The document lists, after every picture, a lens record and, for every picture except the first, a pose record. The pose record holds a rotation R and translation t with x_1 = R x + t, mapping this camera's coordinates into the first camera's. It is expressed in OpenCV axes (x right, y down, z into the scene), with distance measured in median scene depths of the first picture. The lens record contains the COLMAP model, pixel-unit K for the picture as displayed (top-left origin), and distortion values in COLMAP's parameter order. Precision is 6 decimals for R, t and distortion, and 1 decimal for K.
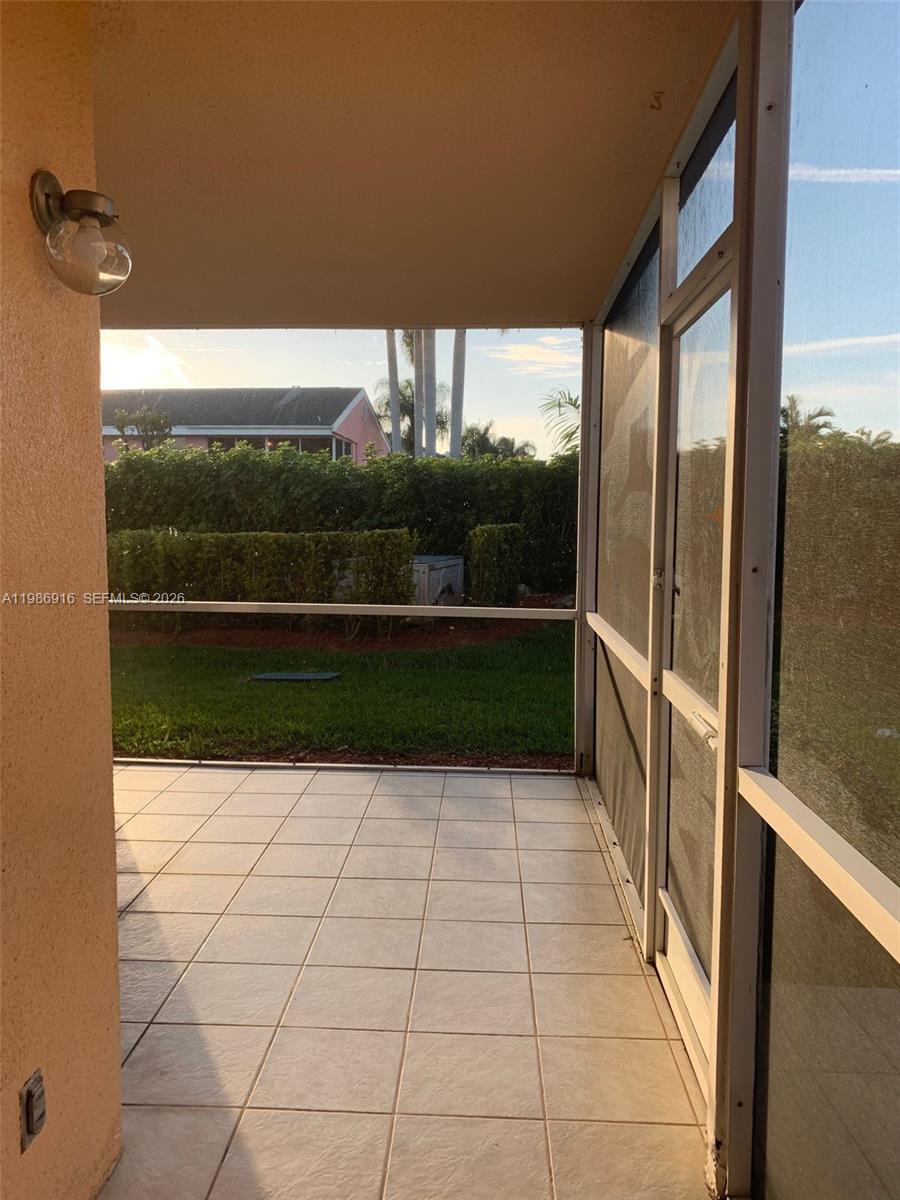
lens RADIAL K [[921.5, 0, 441.5], [0, 921.5, 601.6], [0, 0, 1]] dist [0.035574, -0.054145]
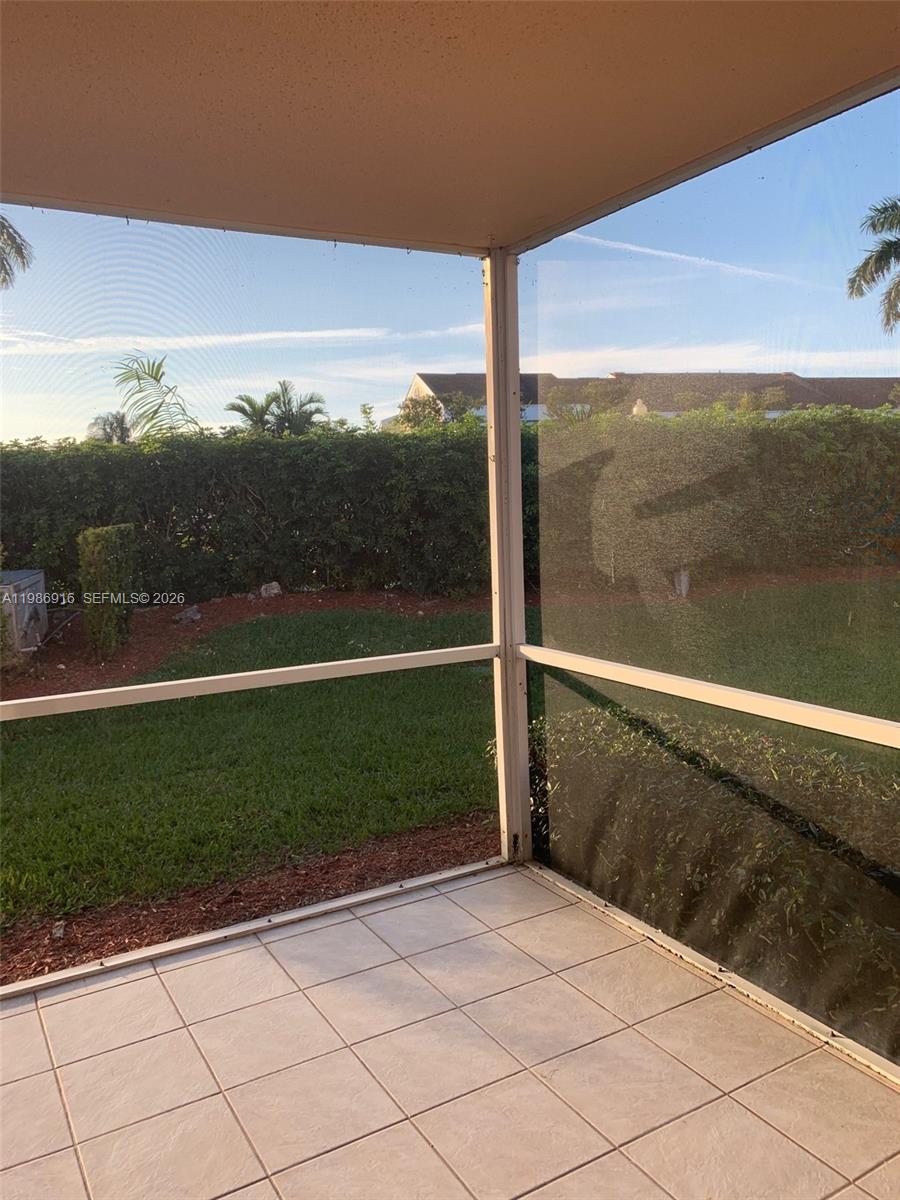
lens RADIAL K [[921.5, 0, 453.4], [0, 921.5, 596.8], [0, 0, 1]] dist [0.035574, -0.054145]
pose [[0.833381, -0.093609, 0.544713, -0.276982], [0.088298, 0.995444, 0.035977, -0.057905], [-0.545600, 0.018115, 0.837850, 0.392635]]
